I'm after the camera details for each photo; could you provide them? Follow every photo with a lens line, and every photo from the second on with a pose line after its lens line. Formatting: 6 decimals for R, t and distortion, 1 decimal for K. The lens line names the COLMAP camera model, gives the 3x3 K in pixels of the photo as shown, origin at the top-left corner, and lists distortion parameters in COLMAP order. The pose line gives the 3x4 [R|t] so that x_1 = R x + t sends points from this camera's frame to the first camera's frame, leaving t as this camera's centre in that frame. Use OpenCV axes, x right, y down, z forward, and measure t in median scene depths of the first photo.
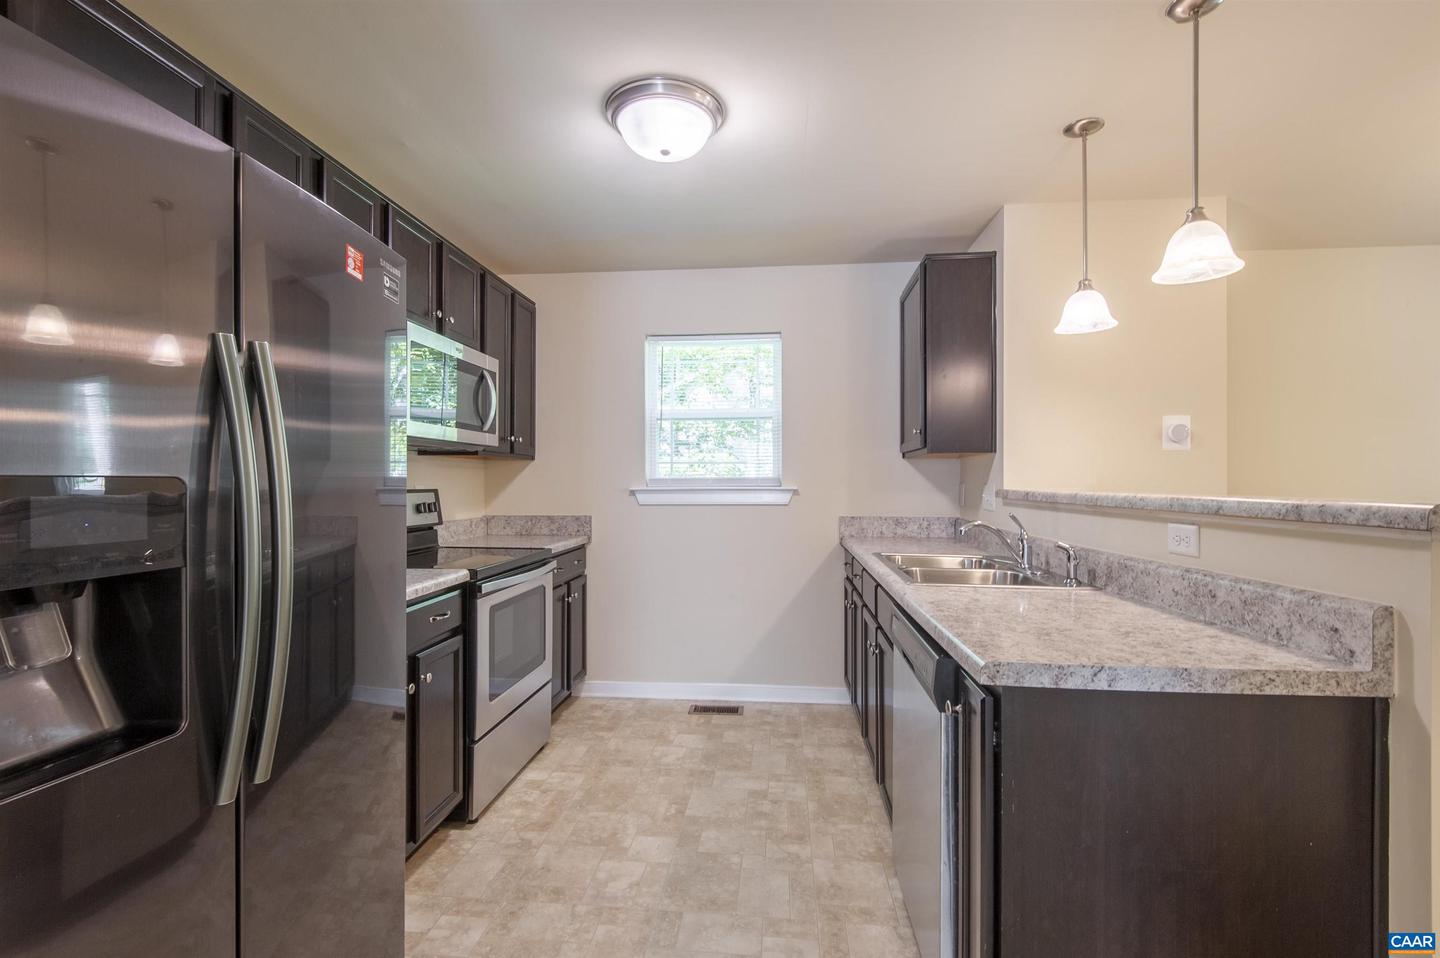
lens RADIAL K [[665.2, 0, 718.3], [0, 665.2, 485.8], [0, 0, 1]] dist [0.026364, -0.023885]
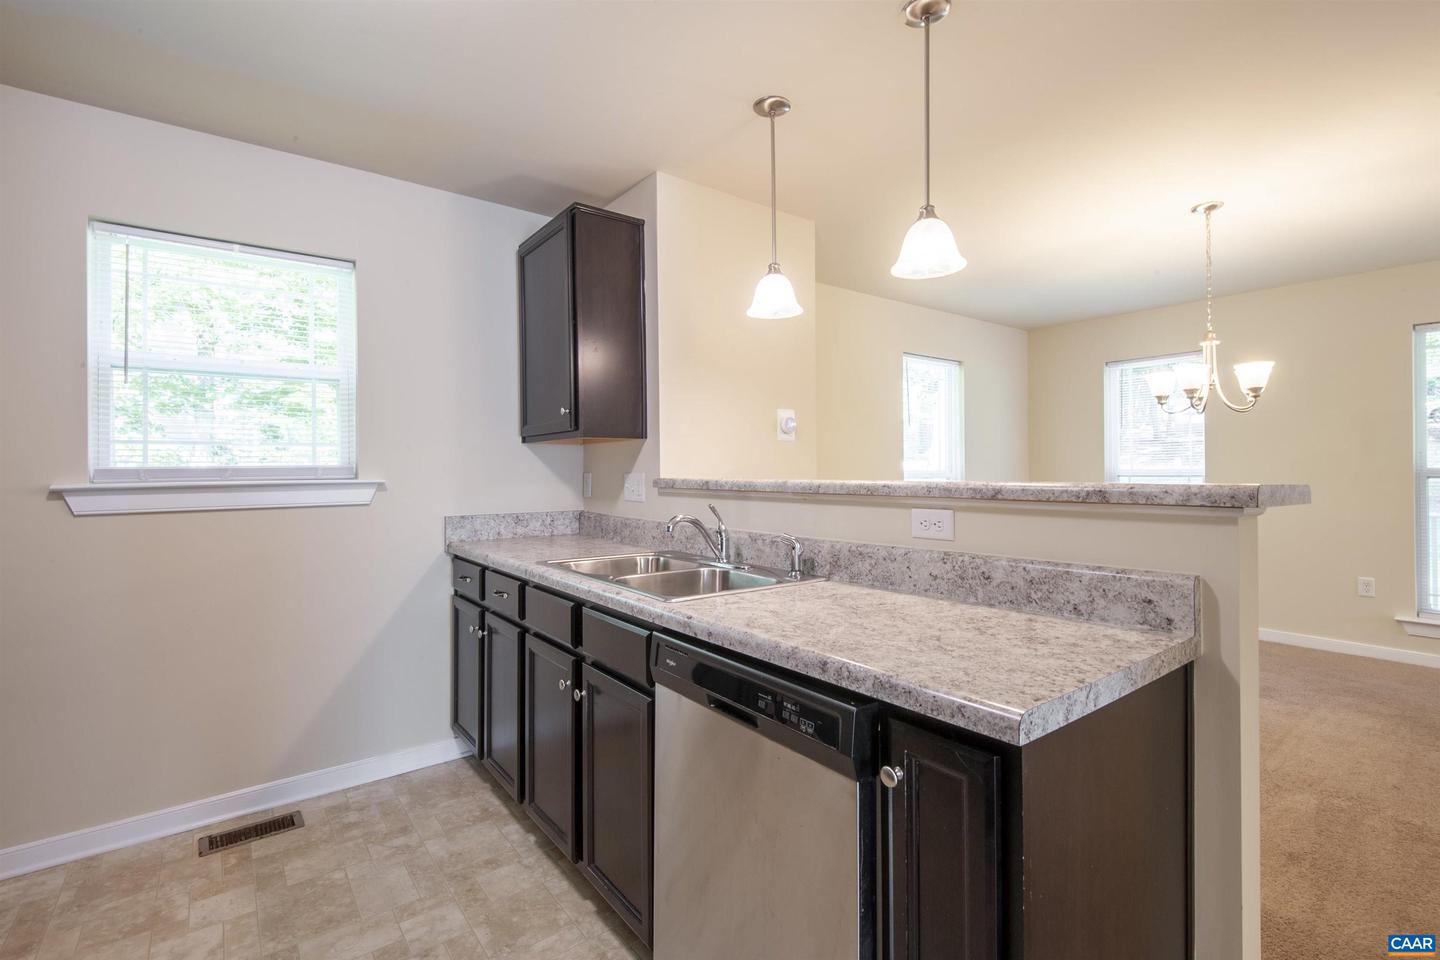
lens RADIAL K [[666.2, 0, 723.2], [0, 666.2, 466.3], [0, 0, 1]] dist [0.024083, -0.009740]
pose [[0.732256, -0.003068, 0.681023, -0.137671], [0.012272, 0.999887, -0.008691, -0.001953], [-0.680919, 0.014722, 0.732211, 0.270172]]
